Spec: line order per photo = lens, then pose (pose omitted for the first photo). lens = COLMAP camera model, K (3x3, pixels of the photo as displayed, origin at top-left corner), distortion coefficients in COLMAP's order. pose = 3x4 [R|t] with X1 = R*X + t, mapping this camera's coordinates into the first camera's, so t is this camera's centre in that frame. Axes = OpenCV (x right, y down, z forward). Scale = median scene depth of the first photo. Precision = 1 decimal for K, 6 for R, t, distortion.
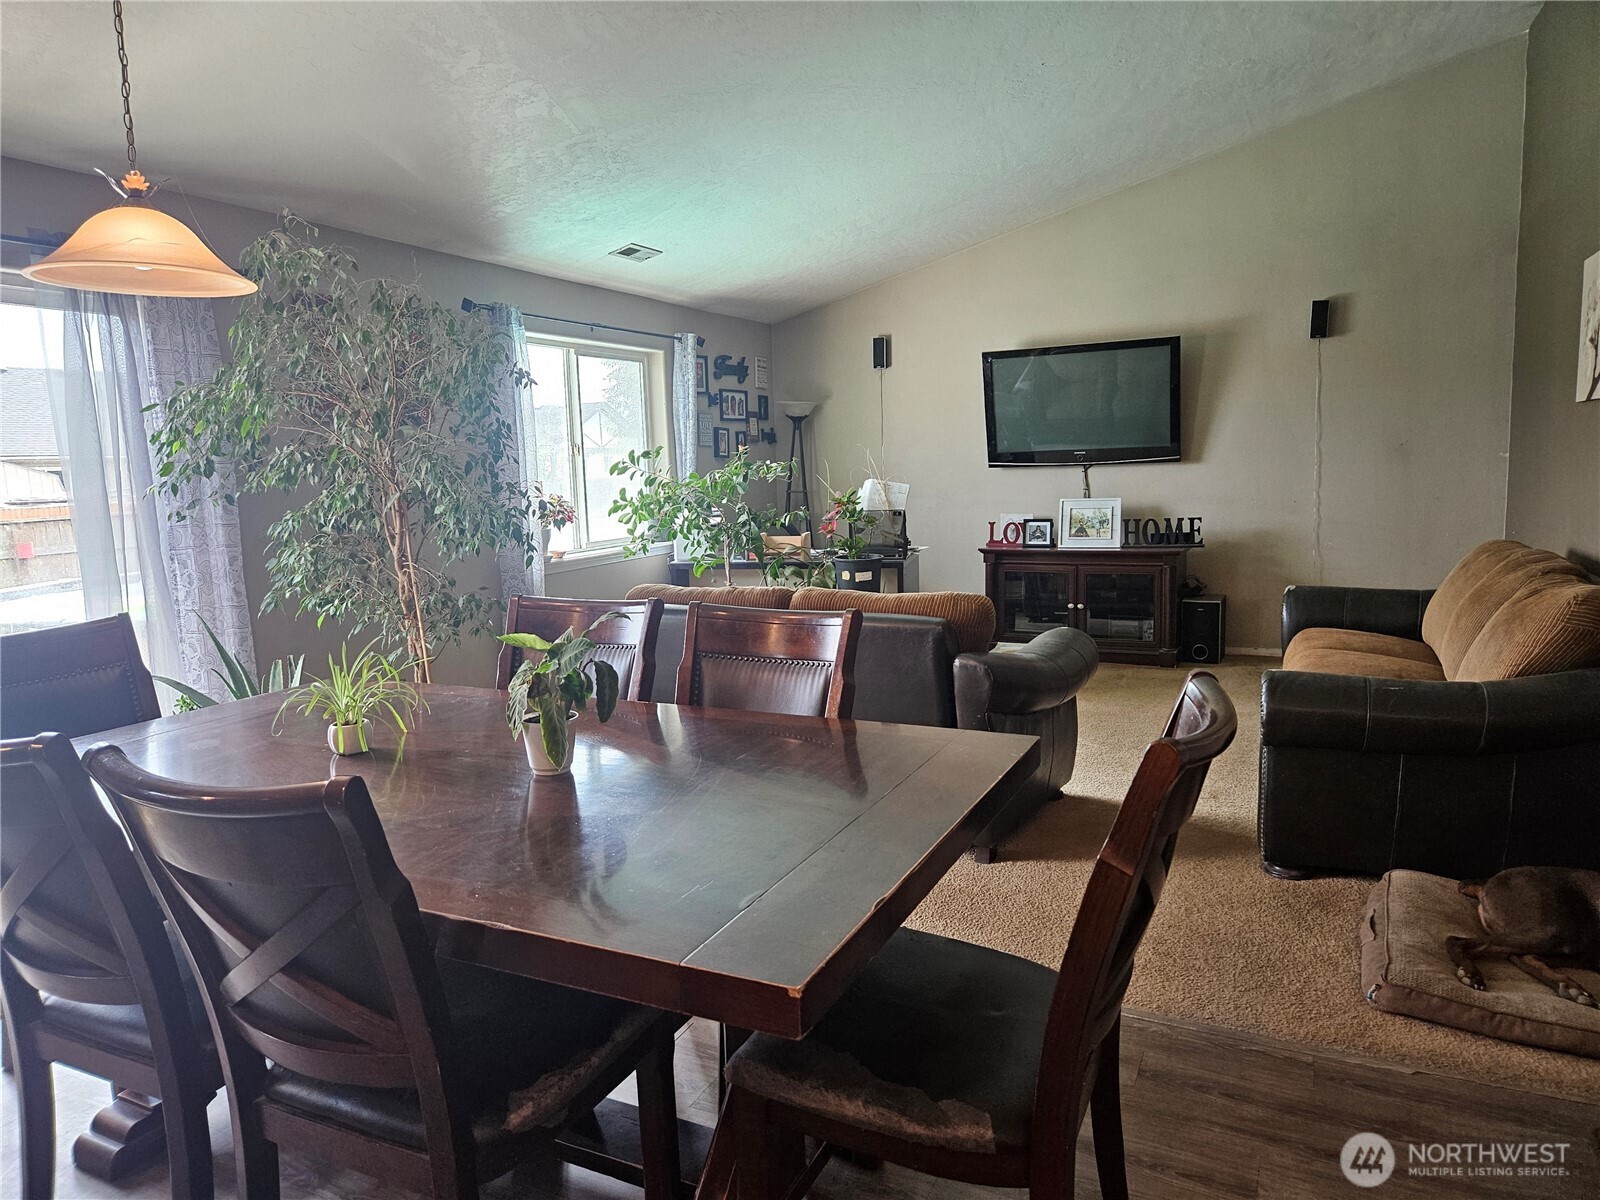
lens RADIAL K [[1064.4, 0, 777.3], [0, 1064.4, 588.6], [0, 0, 1]] dist [0.066408, -0.058879]
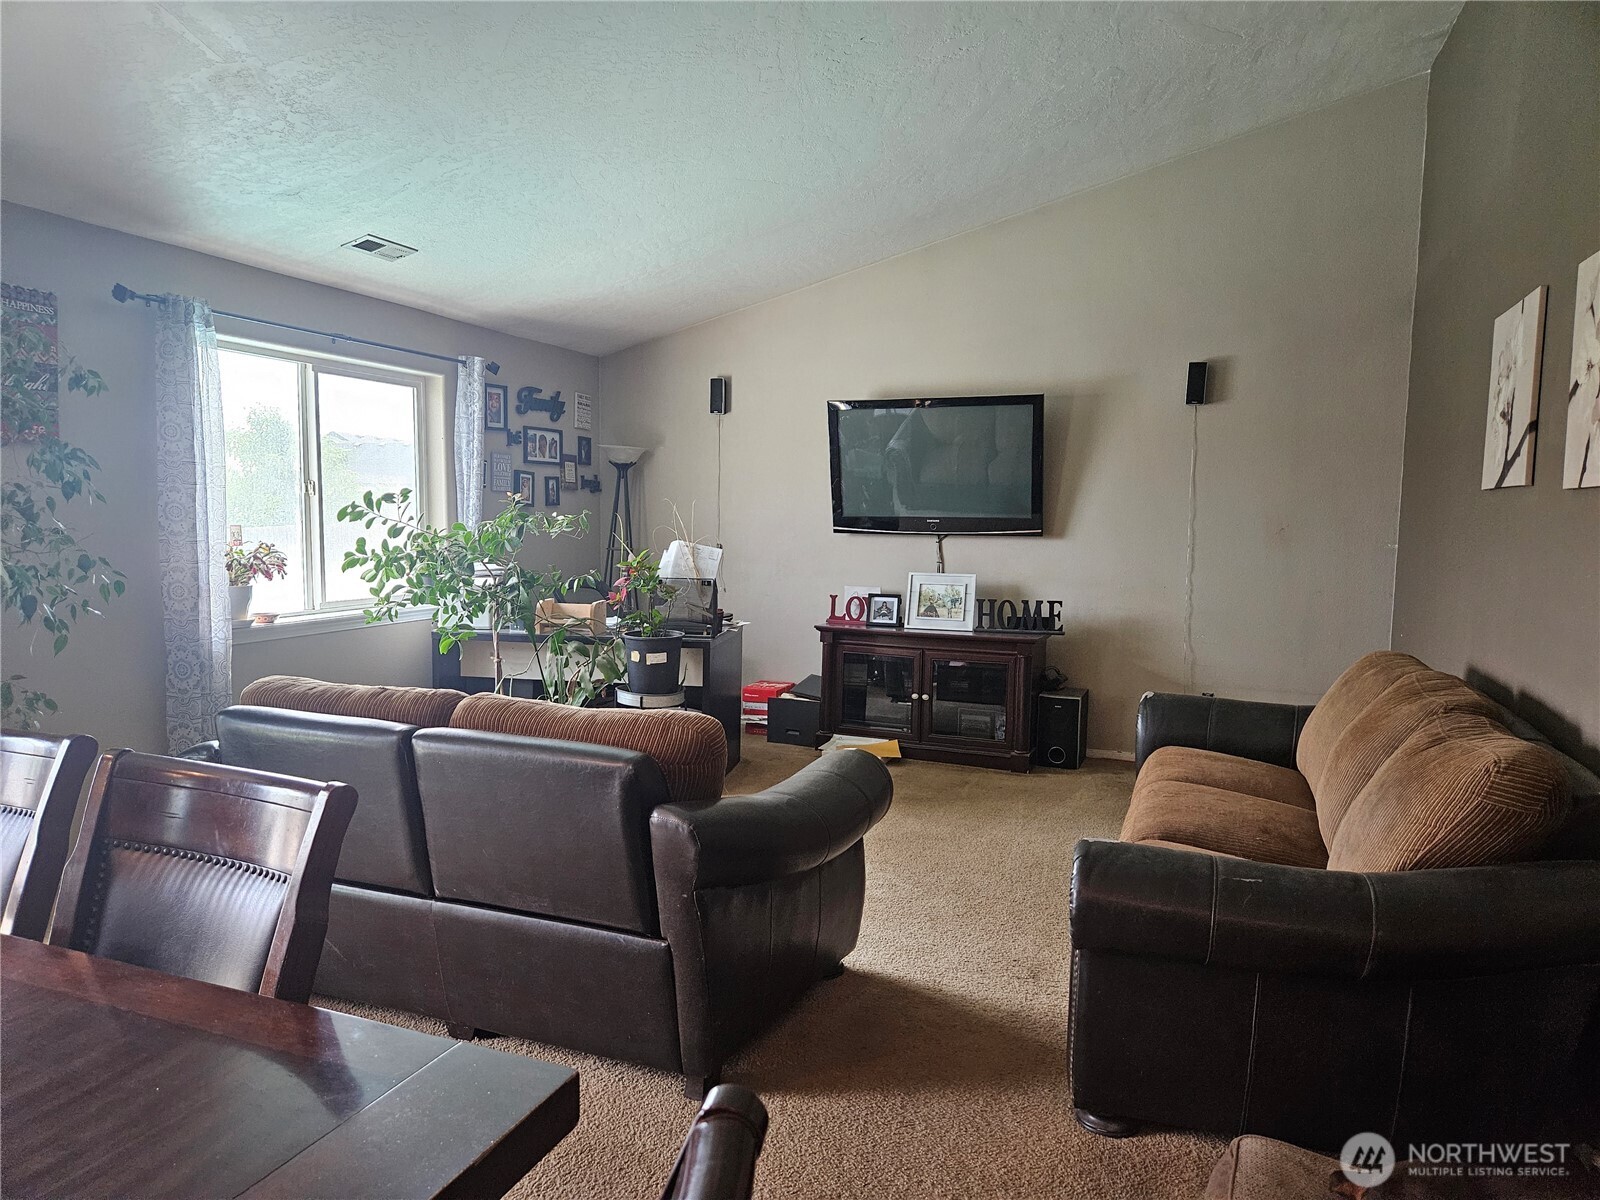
lens RADIAL K [[1064.4, 0, 776.9], [0, 1064.4, 610.1], [0, 0, 1]] dist [0.066408, -0.058879]
pose [[0.996137, 0.039171, 0.078590, 0.103416], [-0.036894, 0.998862, -0.030218, -0.026070], [-0.079684, 0.027202, 0.996449, 0.163360]]
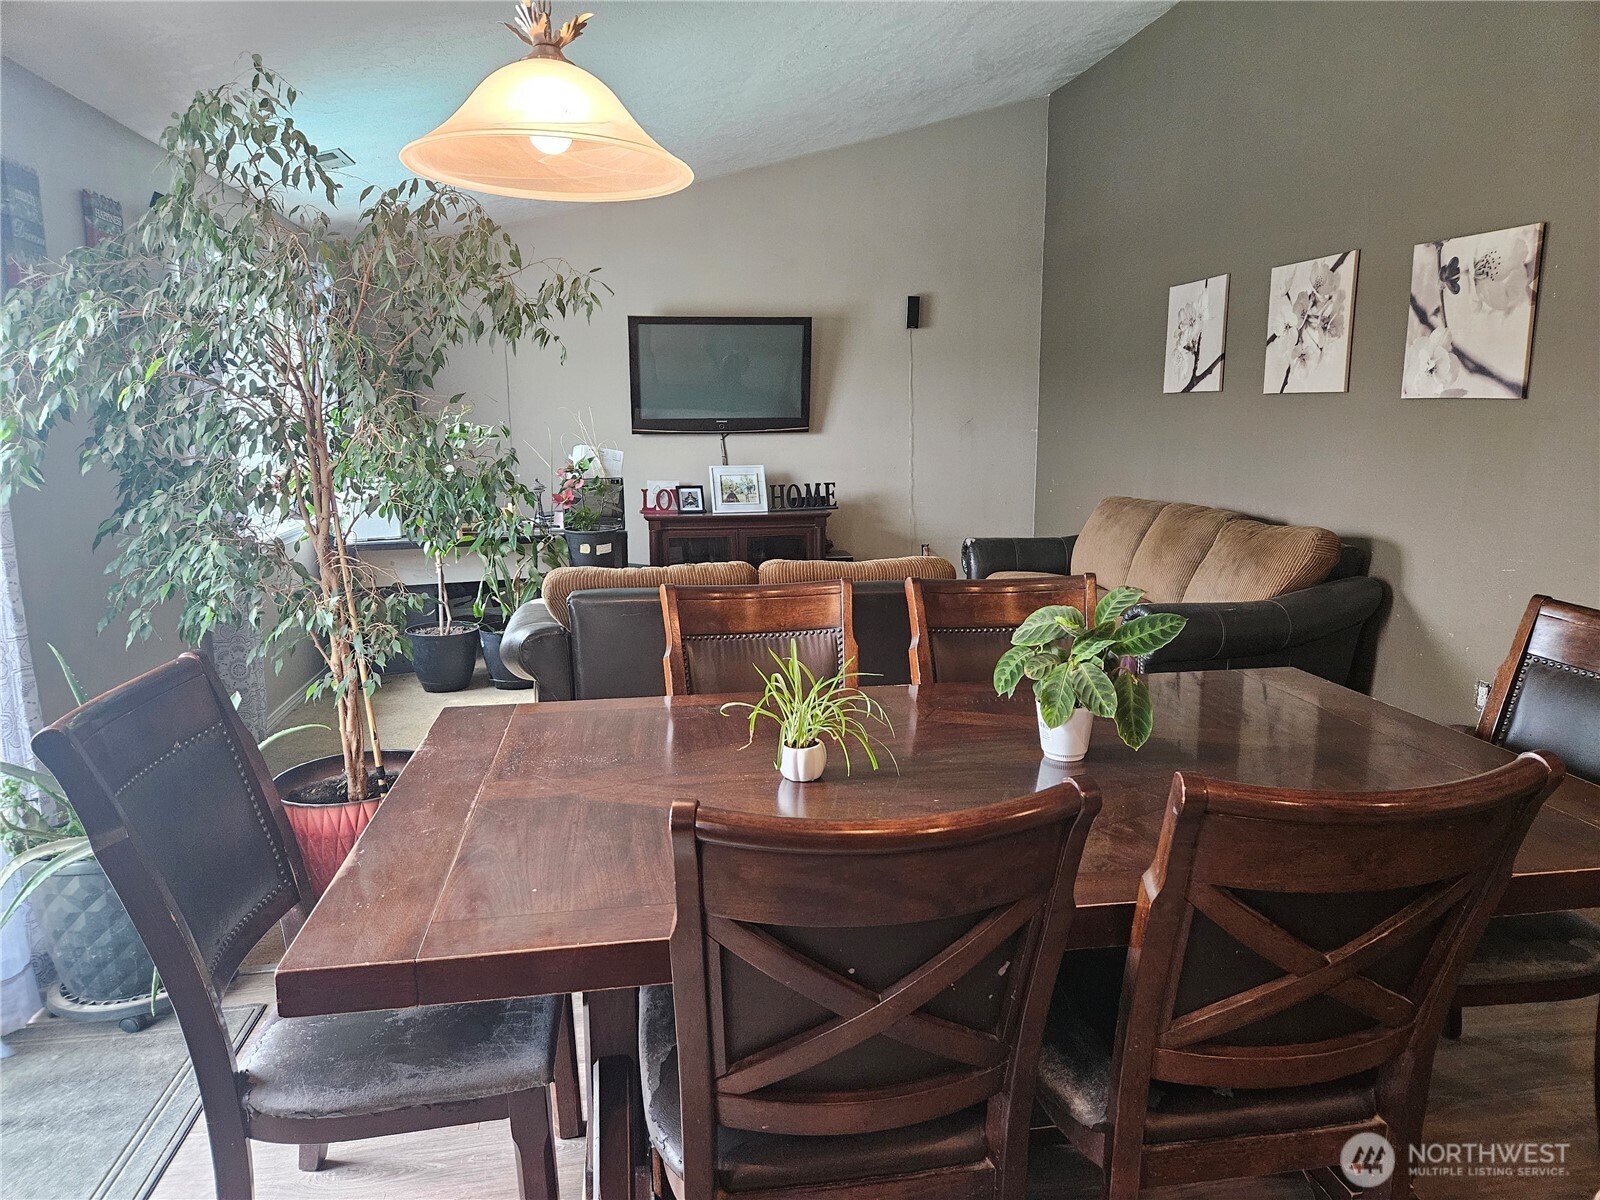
lens RADIAL K [[1064.4, 0, 796.7], [0, 1064.4, 602.8], [0, 0, 1]] dist [0.066408, -0.058879]
pose [[0.813837, -0.078780, 0.575728, -0.316647], [0.052335, 0.996678, 0.062401, -0.013491], [-0.578731, -0.020653, 0.815257, 0.120280]]
